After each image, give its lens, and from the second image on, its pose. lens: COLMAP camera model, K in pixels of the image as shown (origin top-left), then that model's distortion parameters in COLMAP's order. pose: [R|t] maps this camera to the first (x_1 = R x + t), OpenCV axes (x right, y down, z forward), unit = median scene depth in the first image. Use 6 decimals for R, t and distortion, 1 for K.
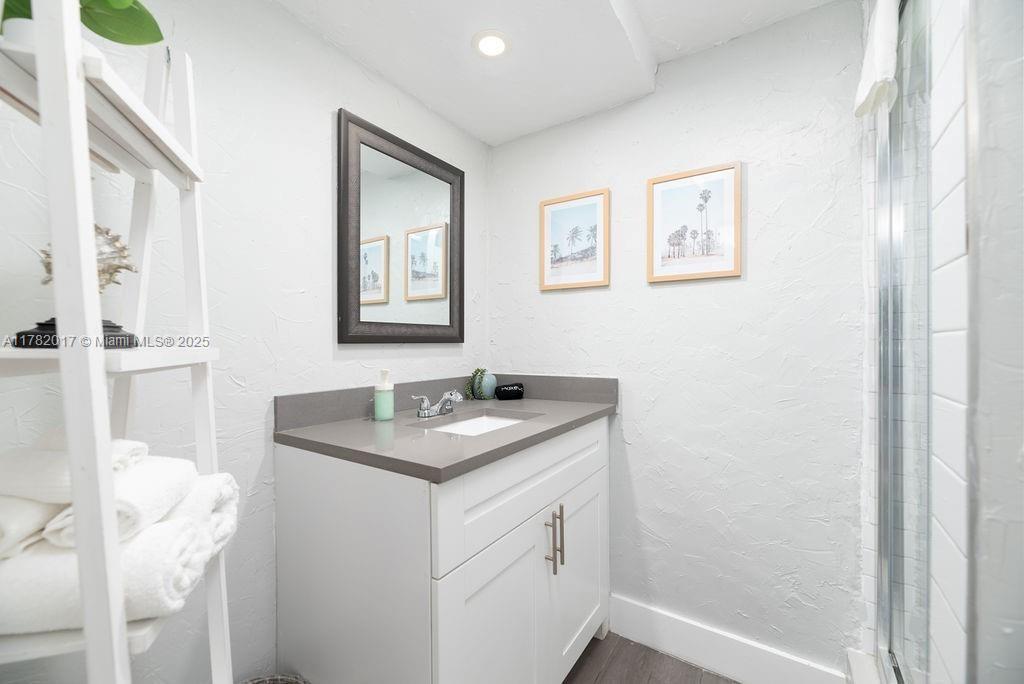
lens RADIAL K [[413.2, 0, 513.2], [0, 413.2, 343.0], [0, 0, 1]] dist [-0.004183, -0.000155]
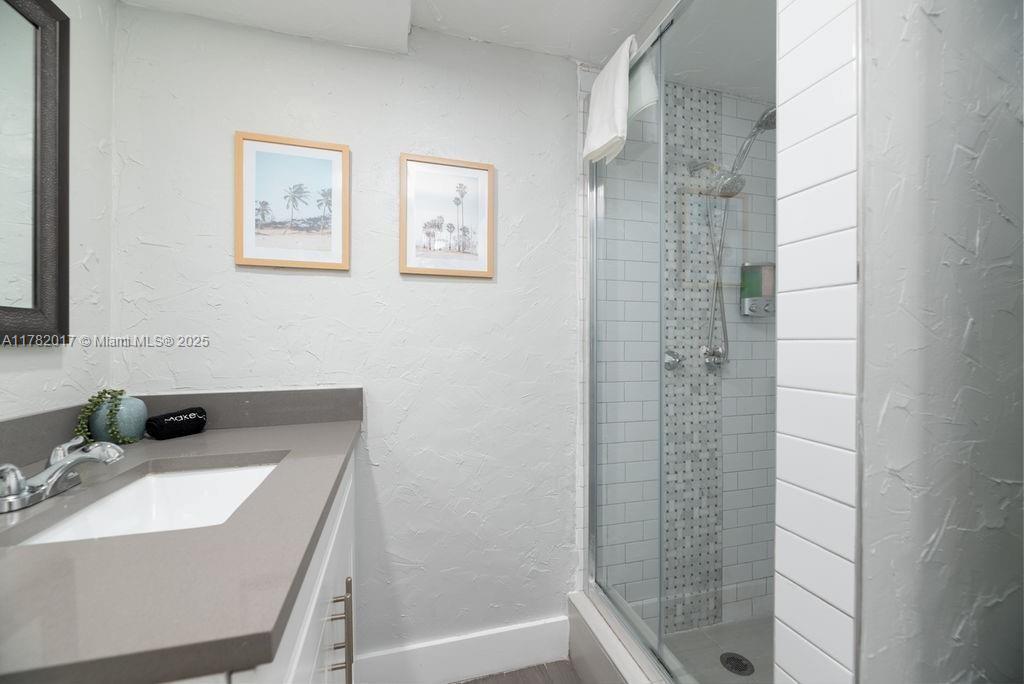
lens RADIAL K [[413.2, 0, 512.1], [0, 413.2, 342.8], [0, 0, 1]] dist [-0.004183, -0.000155]
pose [[0.647425, -0.002305, 0.762126, -0.167858], [-0.002921, 0.999981, 0.005506, -0.006425], [-0.762124, -0.005791, 0.647405, 0.250660]]
